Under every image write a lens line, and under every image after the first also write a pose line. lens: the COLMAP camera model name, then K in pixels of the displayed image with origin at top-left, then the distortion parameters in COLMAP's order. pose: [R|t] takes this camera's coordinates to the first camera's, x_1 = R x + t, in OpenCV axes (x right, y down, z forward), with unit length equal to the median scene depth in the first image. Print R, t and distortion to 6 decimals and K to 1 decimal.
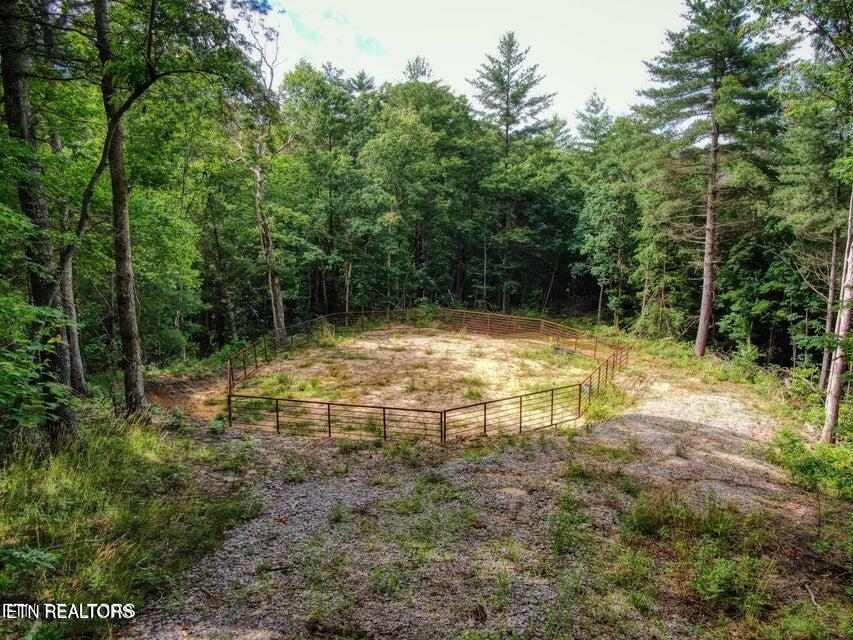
lens RADIAL K [[674.6, 0, 426.5], [0, 674.6, 320.0], [0, 0, 1]] dist [0.049980, -0.001124]
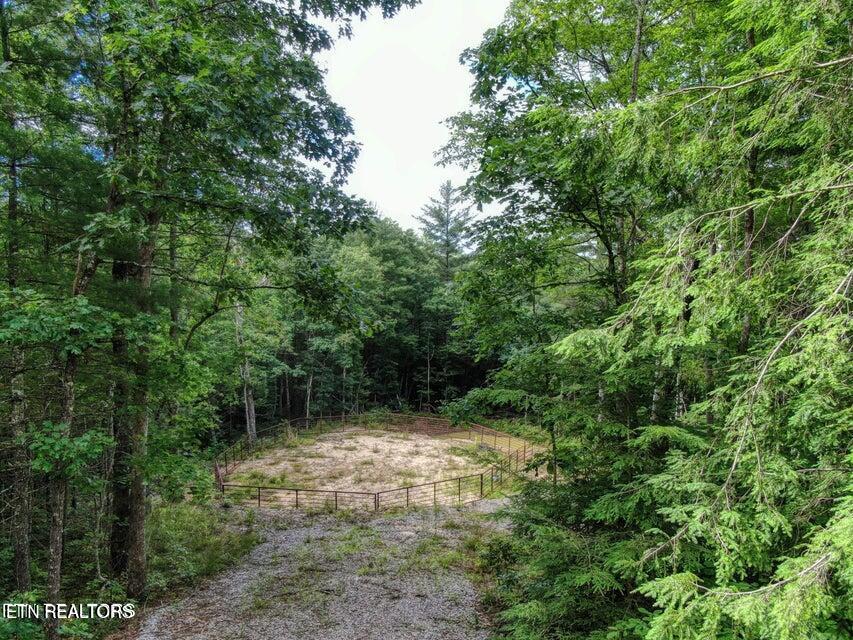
lens RADIAL K [[674.6, 0, 426.5], [0, 674.6, 320.0], [0, 0, 1]] dist [0.049980, -0.001124]
pose [[0.998172, 0.000847, 0.060432, 0.018180], [0.007684, 0.990008, -0.140803, -0.011826], [-0.059947, 0.141010, 0.988192, -0.211125]]
